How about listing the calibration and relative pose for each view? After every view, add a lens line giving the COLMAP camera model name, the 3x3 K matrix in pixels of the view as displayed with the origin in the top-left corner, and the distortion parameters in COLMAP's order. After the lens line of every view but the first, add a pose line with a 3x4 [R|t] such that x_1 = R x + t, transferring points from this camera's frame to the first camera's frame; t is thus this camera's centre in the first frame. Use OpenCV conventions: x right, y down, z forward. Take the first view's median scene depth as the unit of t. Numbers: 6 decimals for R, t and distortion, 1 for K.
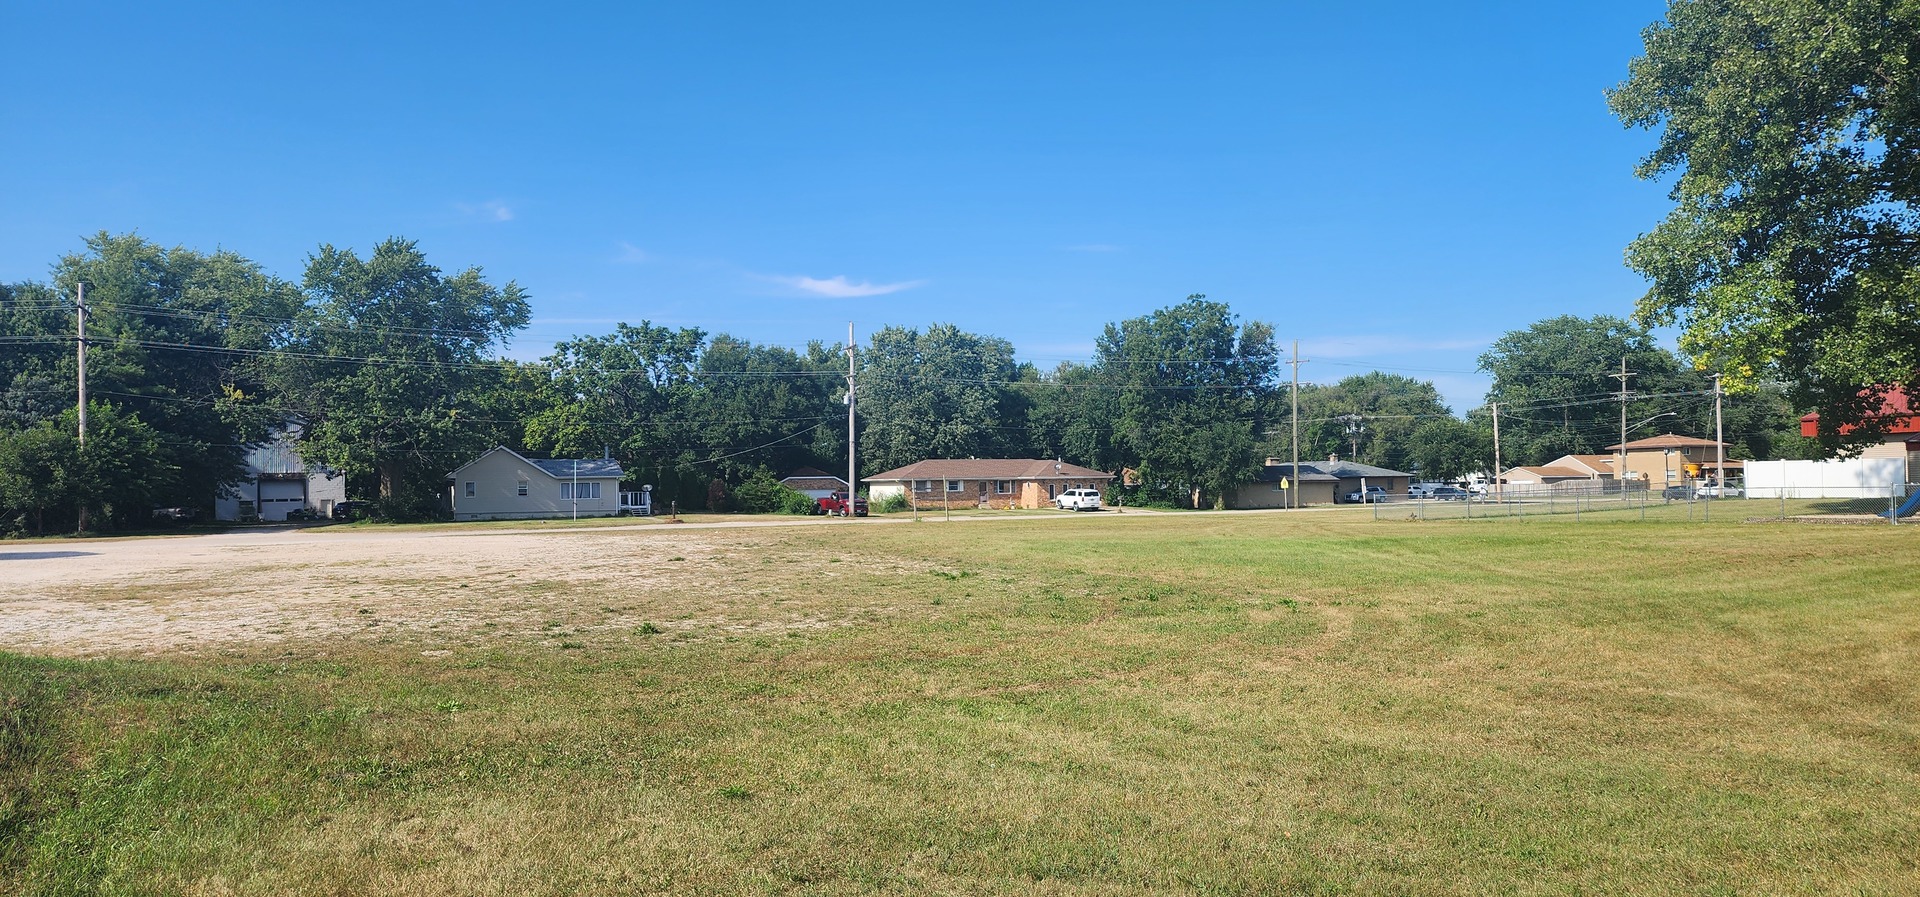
lens RADIAL K [[1238.0, 0, 977.8], [0, 1238.0, 442.8], [0, 0, 1]] dist [0.007525, -0.036032]
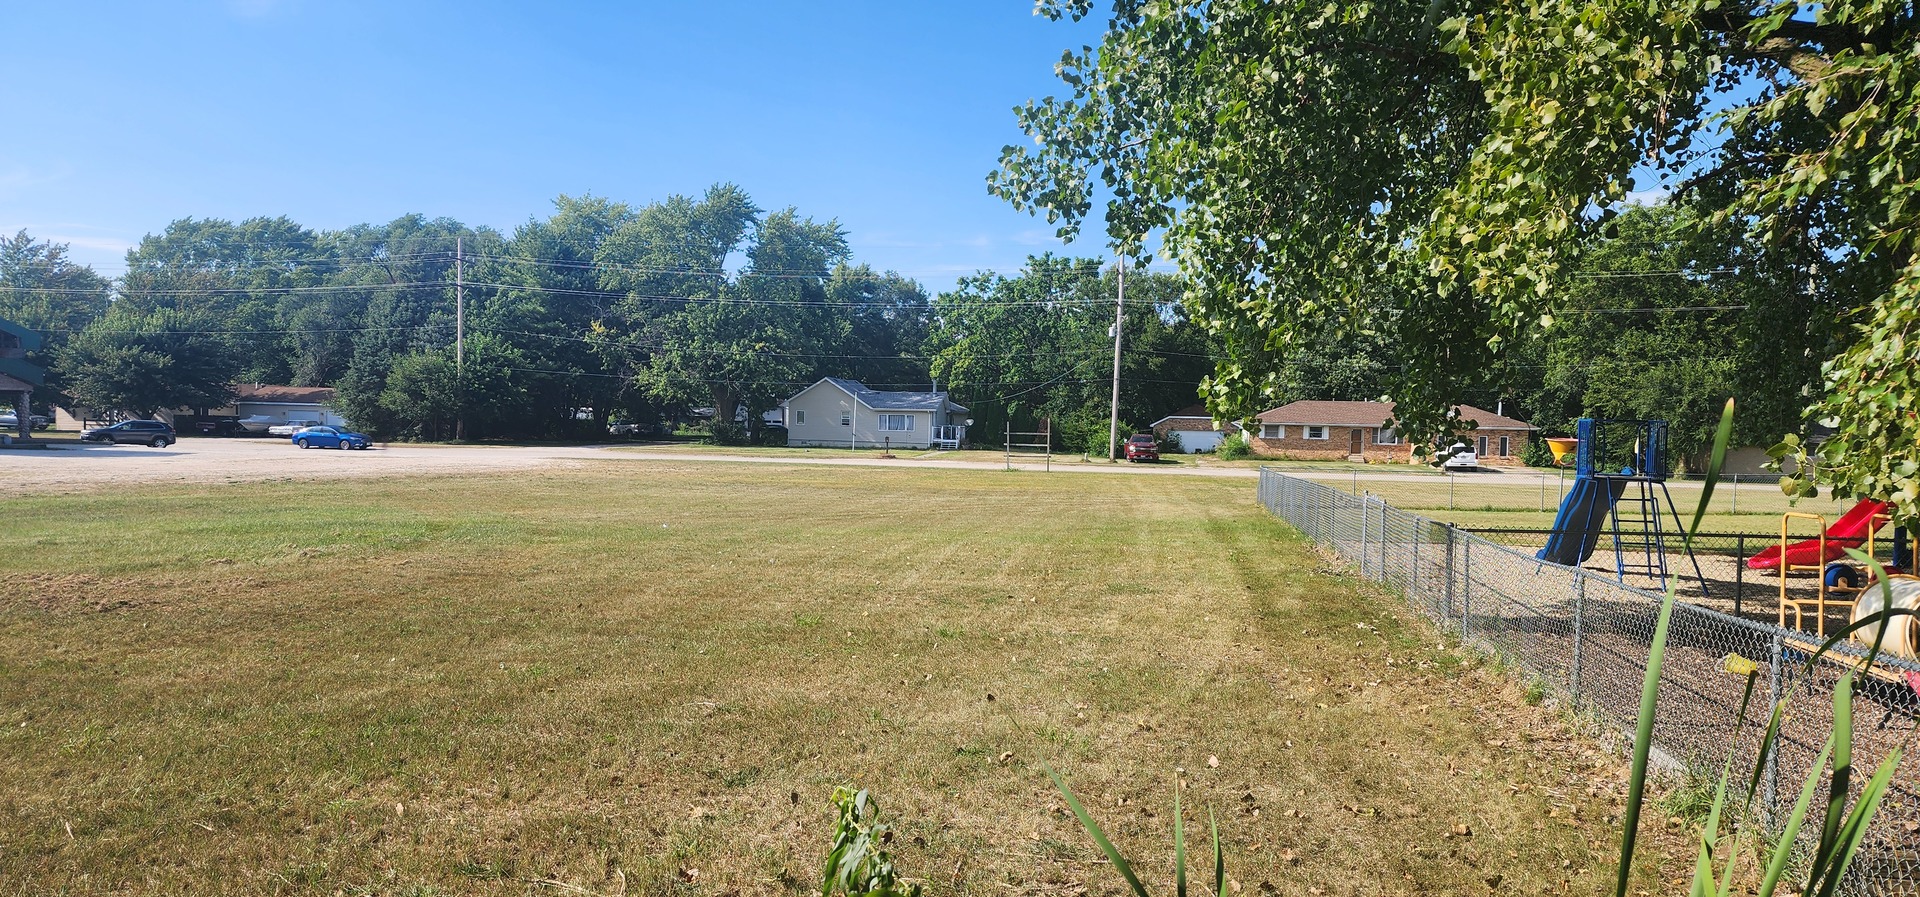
lens RADIAL K [[1238.0, 0, 966.1], [0, 1238.0, 454.9], [0, 0, 1]] dist [0.007525, -0.036032]
pose [[0.812366, 0.047664, -0.581196, 0.982639], [-0.014522, 0.997999, 0.061547, 0.004823], [0.582967, -0.041558, 0.811433, 0.610083]]
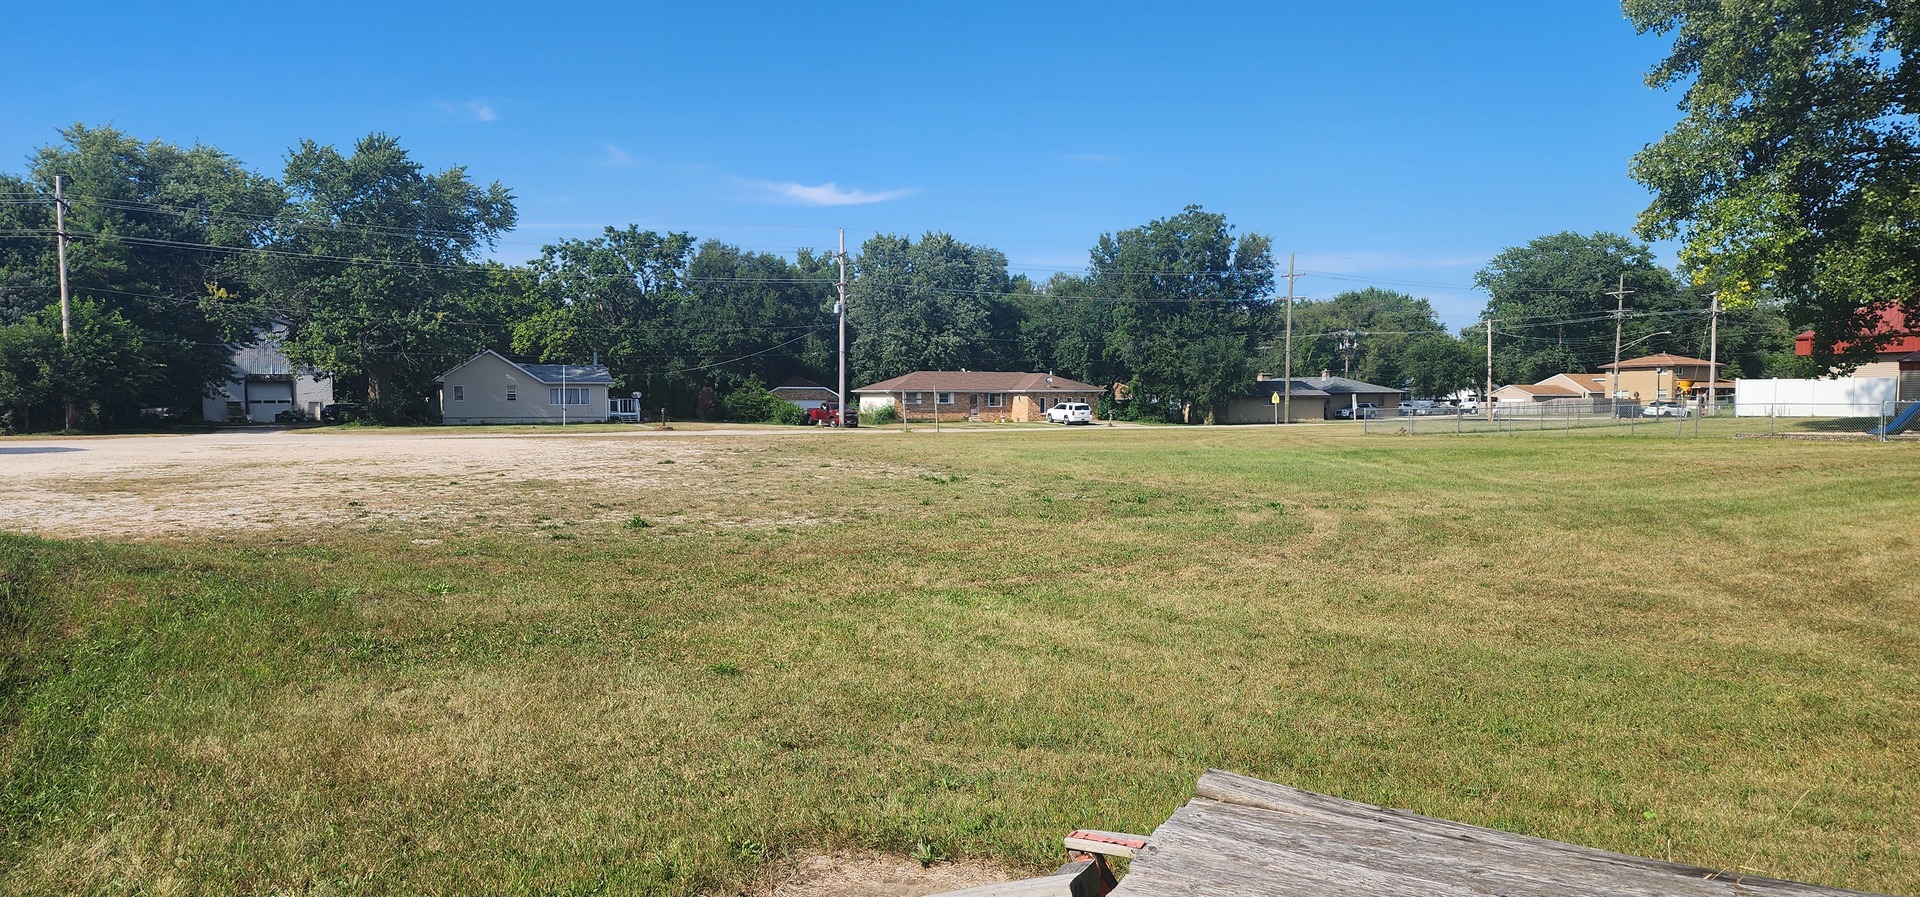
lens RADIAL K [[1238.0, 0, 974.5], [0, 1238.0, 467.5], [0, 0, 1]] dist [0.007525, -0.036032]
pose [[0.999864, 0.015413, 0.005837, -0.000050], [-0.015865, 0.996020, 0.087712, 0.009240], [-0.004462, -0.087792, 0.996129, 0.002167]]
